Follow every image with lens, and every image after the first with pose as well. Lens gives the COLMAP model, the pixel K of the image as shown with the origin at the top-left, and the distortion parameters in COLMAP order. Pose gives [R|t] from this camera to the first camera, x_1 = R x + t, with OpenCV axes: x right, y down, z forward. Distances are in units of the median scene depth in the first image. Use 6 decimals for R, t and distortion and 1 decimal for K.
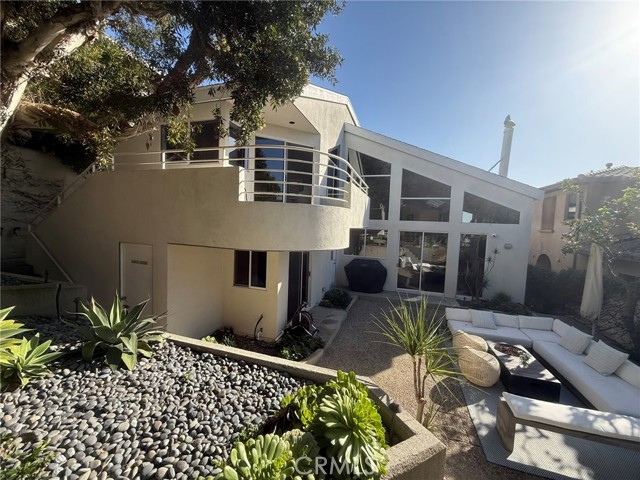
lens RADIAL K [[254.5, 0, 320.0], [0, 254.5, 240.0], [0, 0, 1]] dist [0.002347, 0.000078]
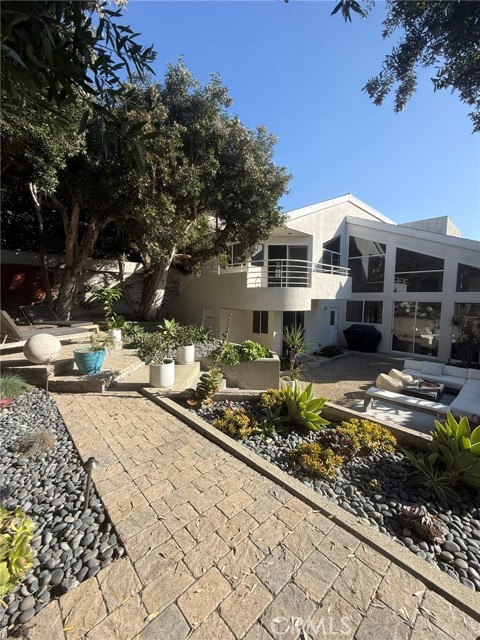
lens RADIAL K [[254.5, 0, 240.0], [0, 254.5, 320.0], [0, 0, 1]] dist [0.002347, 0.000078]
pose [[0.869944, 0.007531, -0.493094, 0.471533], [-0.003610, 0.999954, 0.008902, 0.069695], [0.493138, -0.005964, 0.869931, -0.612135]]
